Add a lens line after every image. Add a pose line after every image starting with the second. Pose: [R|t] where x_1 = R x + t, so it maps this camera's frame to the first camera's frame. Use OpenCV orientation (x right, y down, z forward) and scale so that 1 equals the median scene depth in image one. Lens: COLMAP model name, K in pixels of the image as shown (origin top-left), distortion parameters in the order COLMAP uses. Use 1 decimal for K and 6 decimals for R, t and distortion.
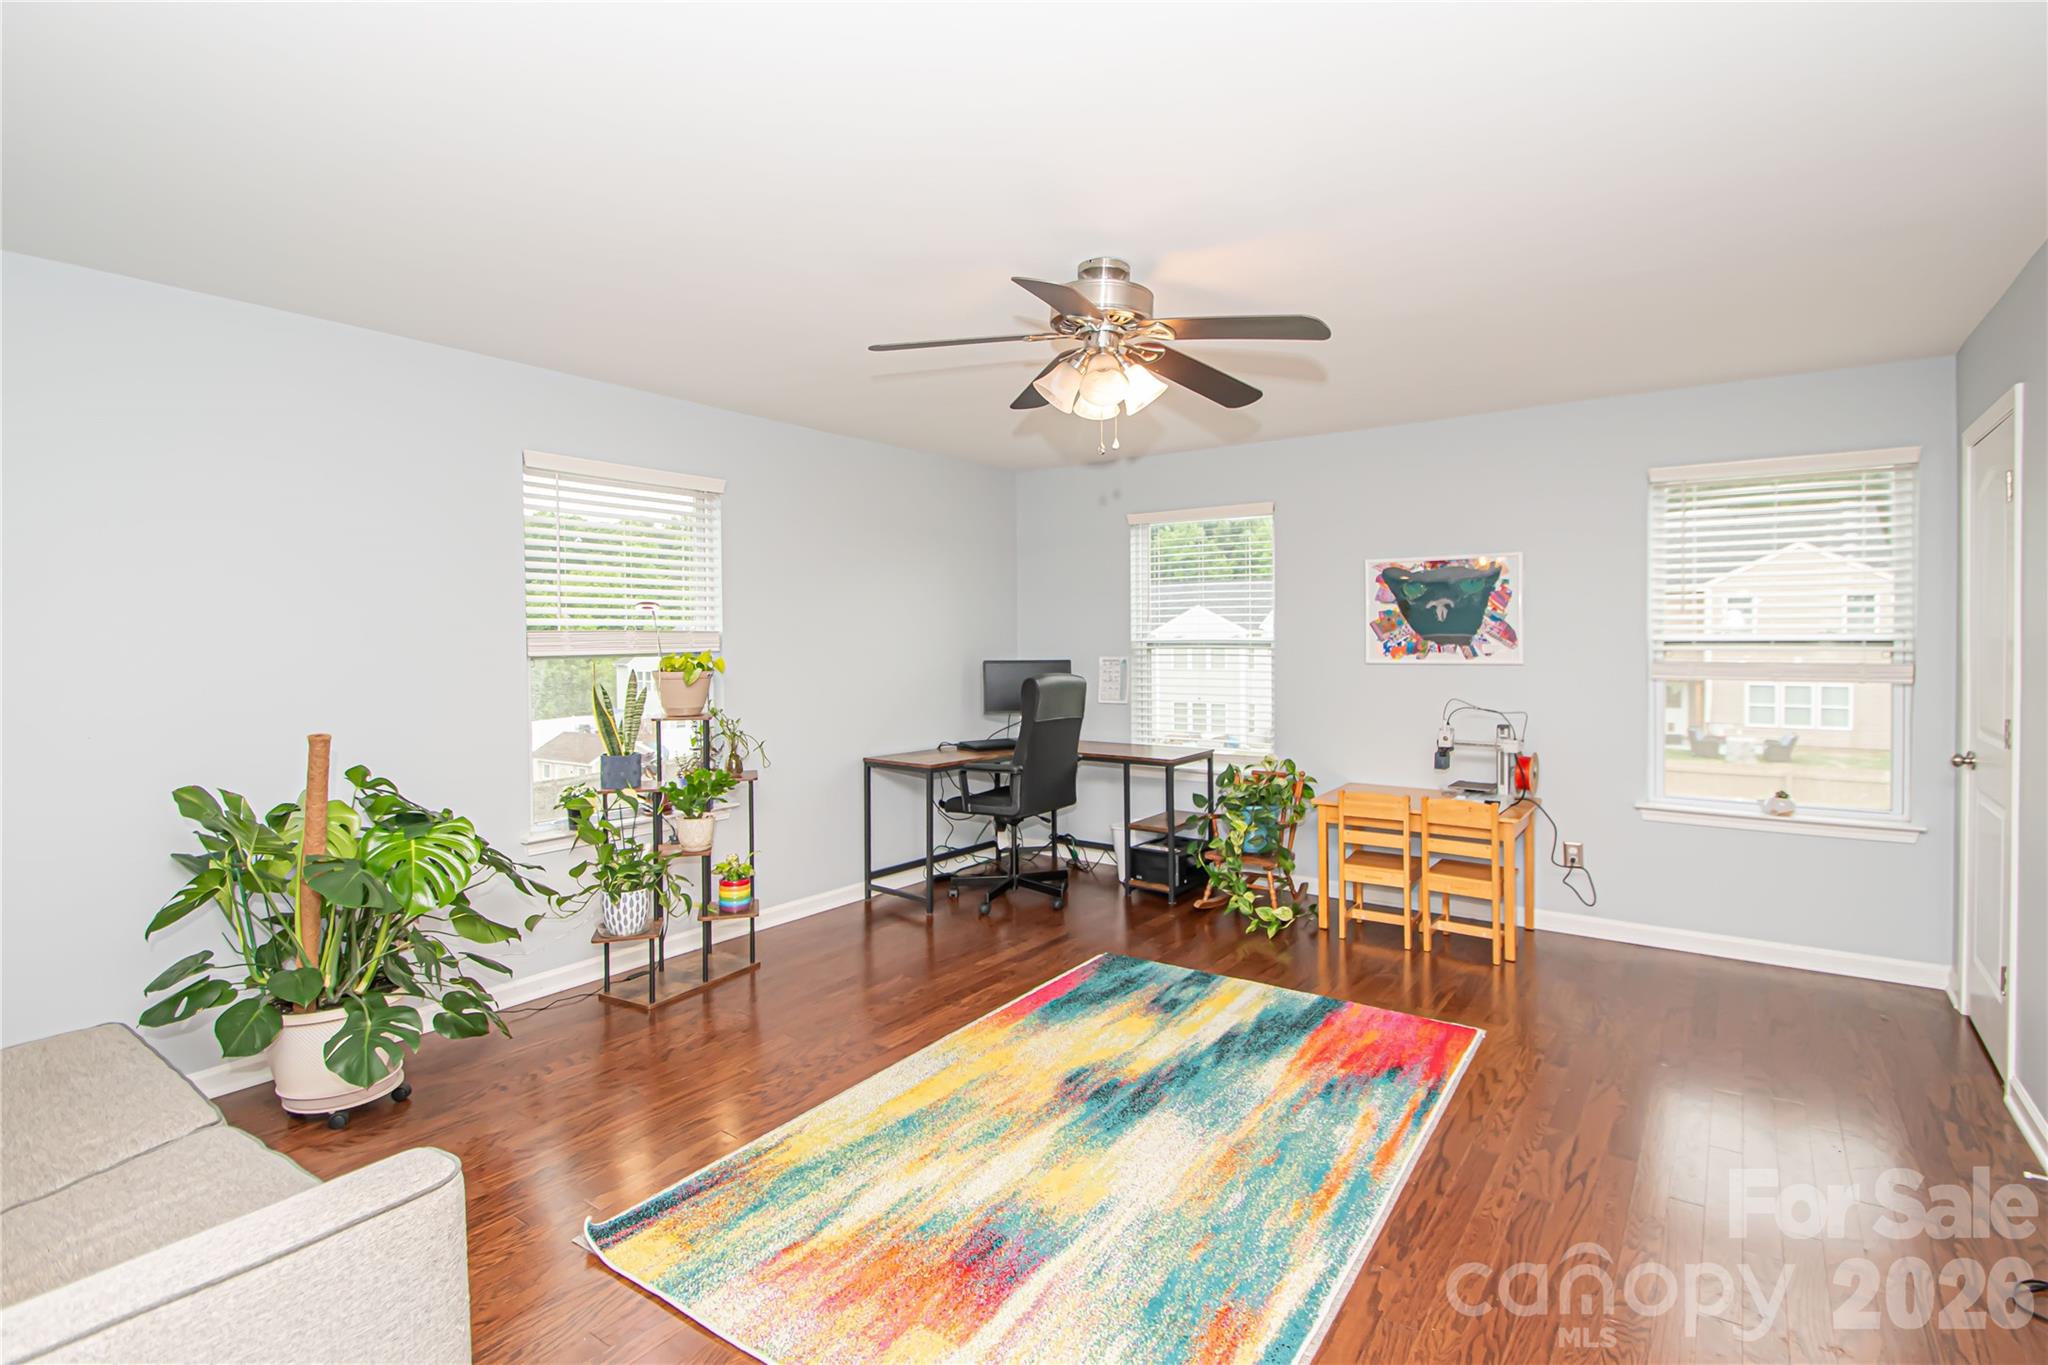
lens RADIAL K [[1004.7, 0, 1022.0], [0, 1004.7, 633.2], [0, 0, 1]] dist [-0.001860, -0.000255]
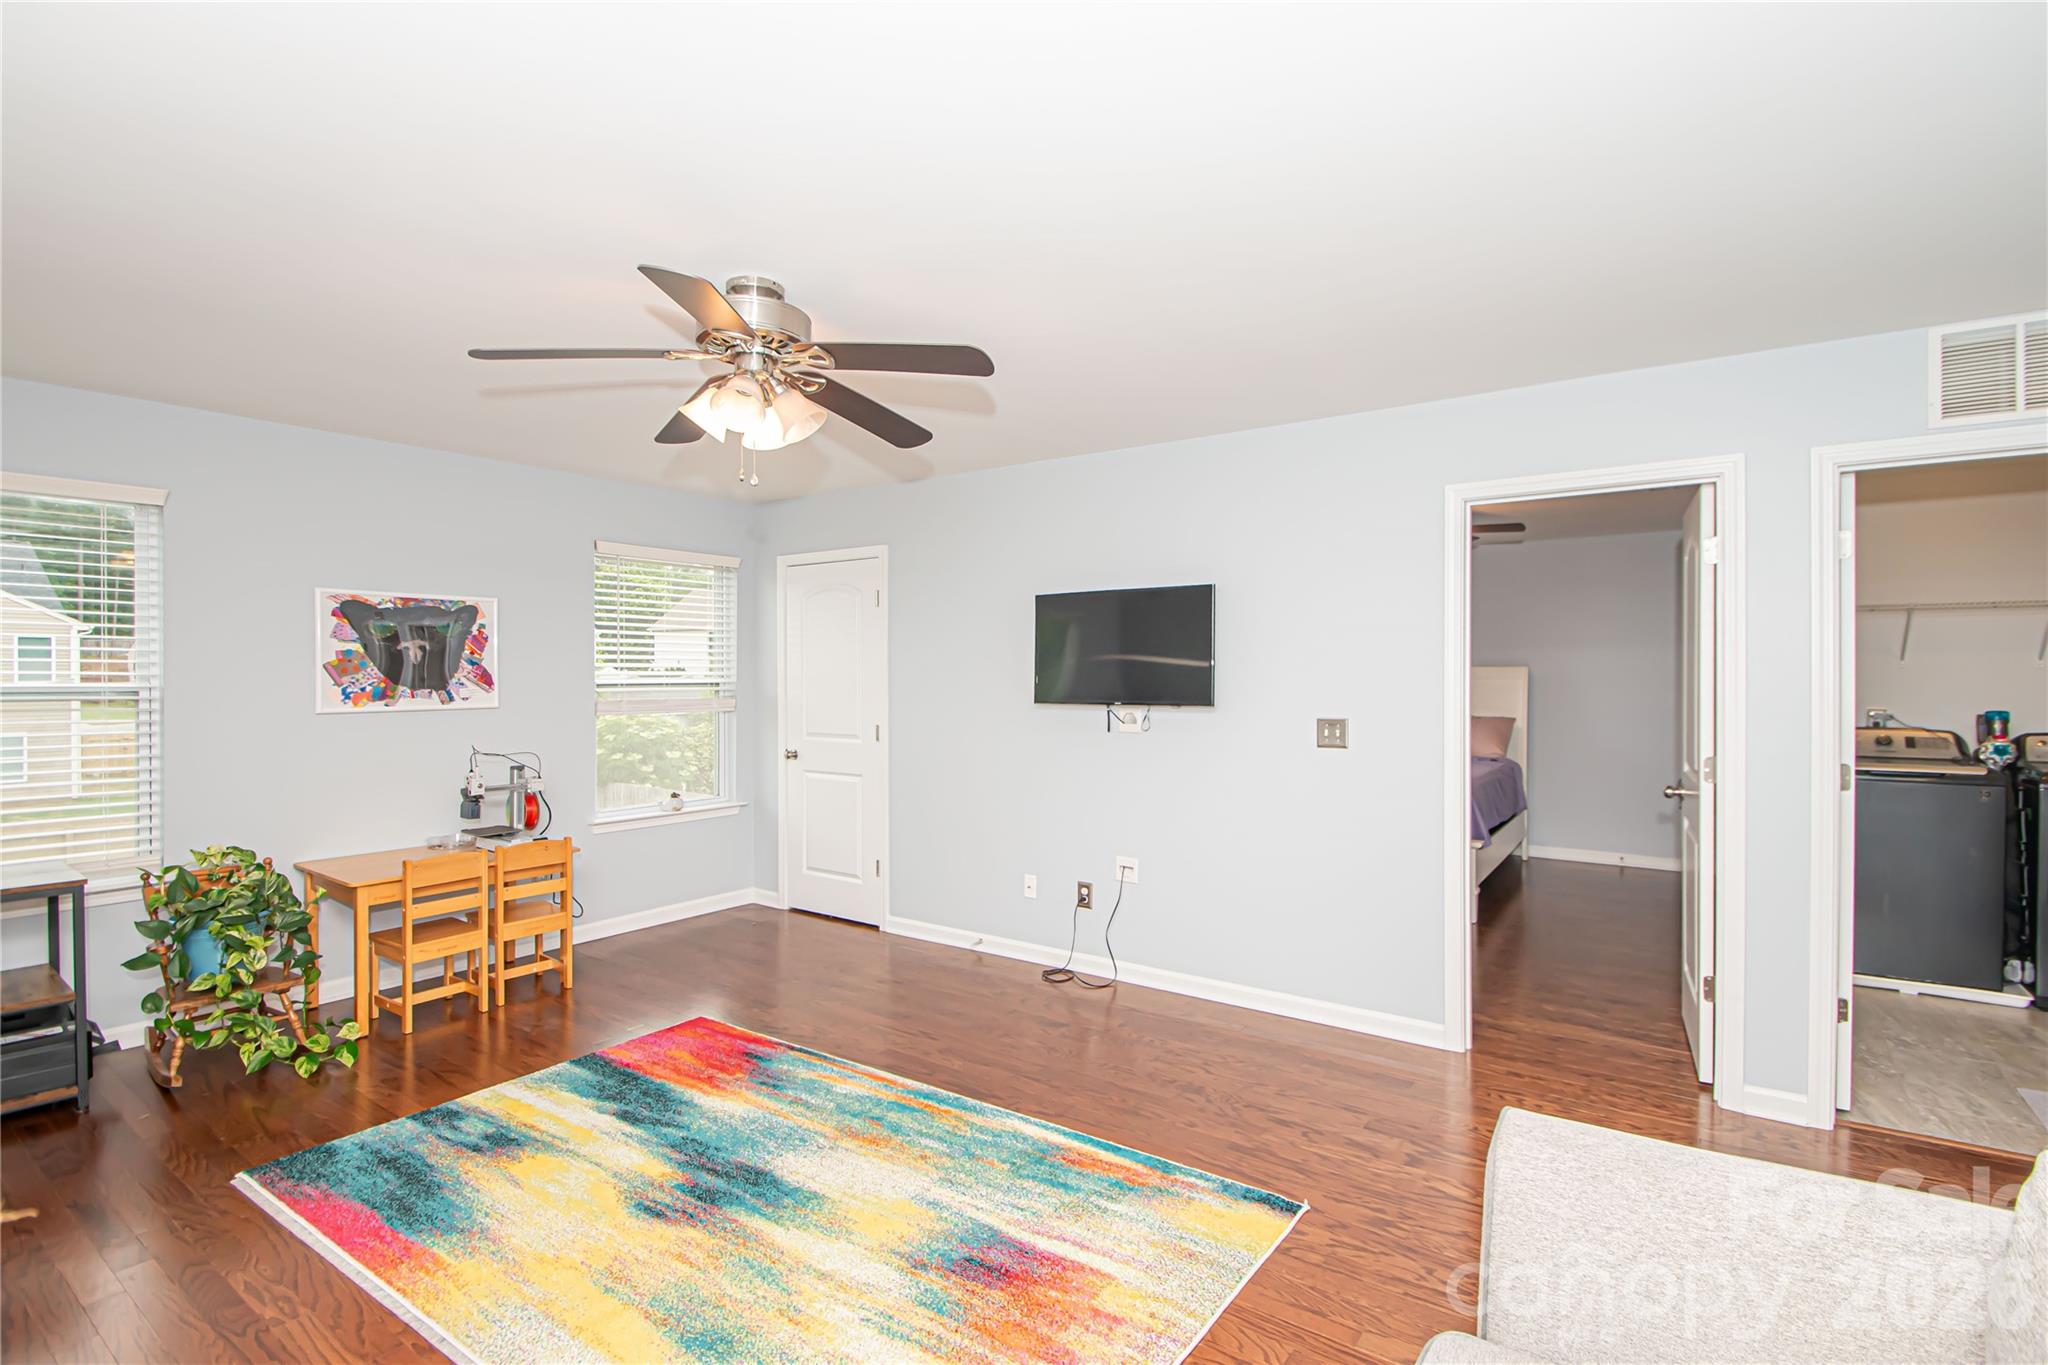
lens RADIAL K [[971.2, 0, 1035.7], [0, 971.2, 655.7], [0, 0, 1]] dist [-0.003114, -0.000521]
pose [[-0.020375, 0.025155, 0.999476, -0.673526], [0.000528, 0.999684, -0.025149, 0.004333], [-0.999792, 0.000015, -0.020381, 0.618861]]
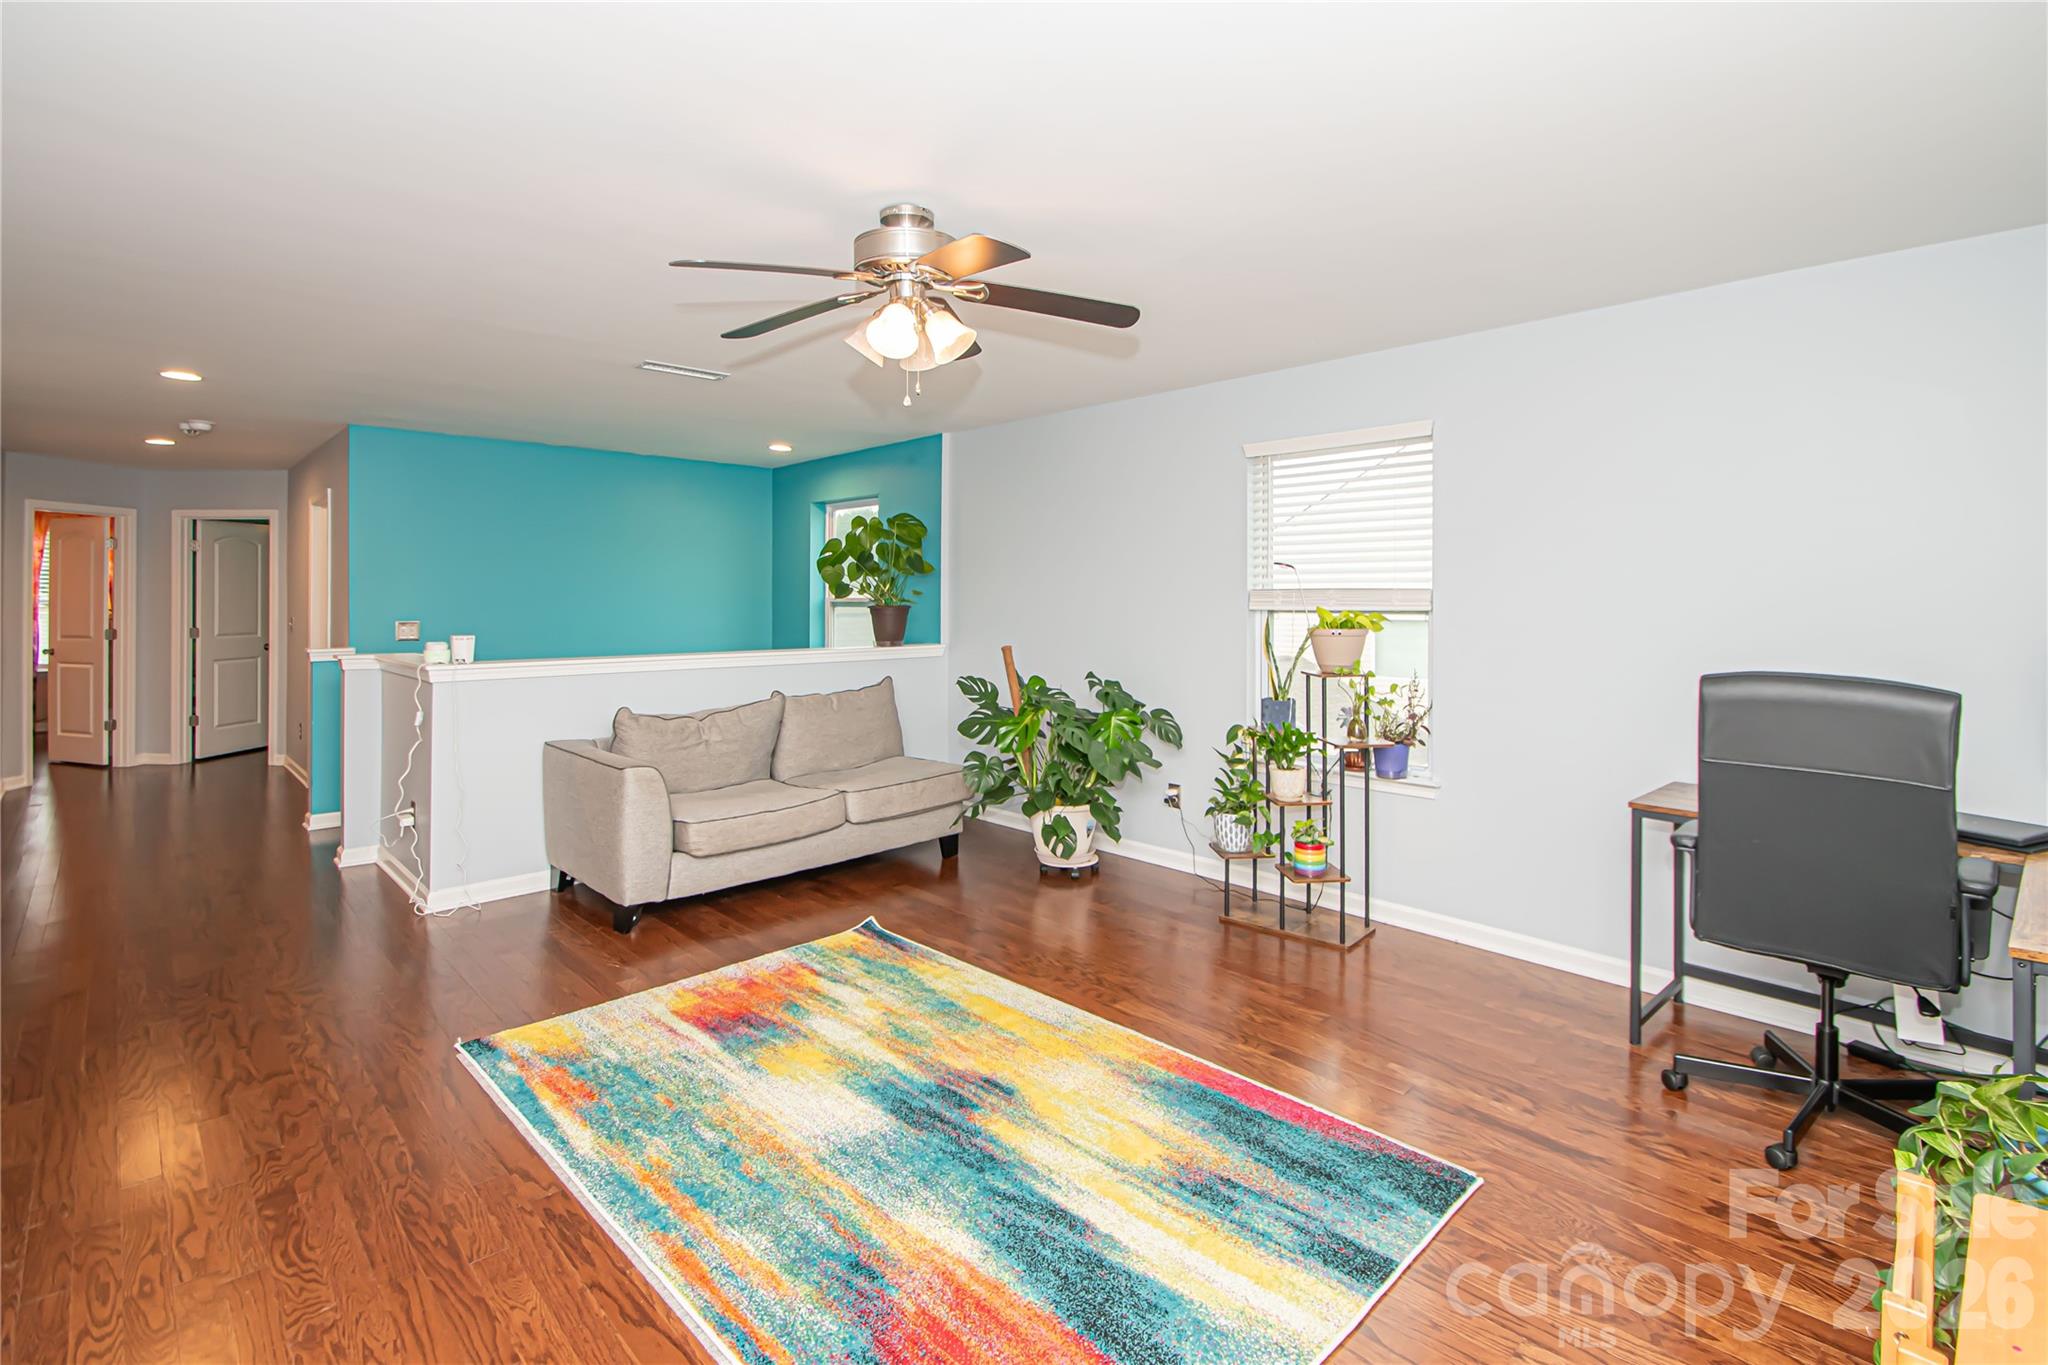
lens RADIAL K [[935.0, 0, 1025.7], [0, 935.0, 589.8], [0, 0, 1]] dist [0.002849, 0.000351]
pose [[-0.176711, 0.002027, -0.984261, 0.772208], [0.000610, 0.999998, 0.001950, -0.004131], [0.984263, -0.000256, -0.176712, 1.038516]]
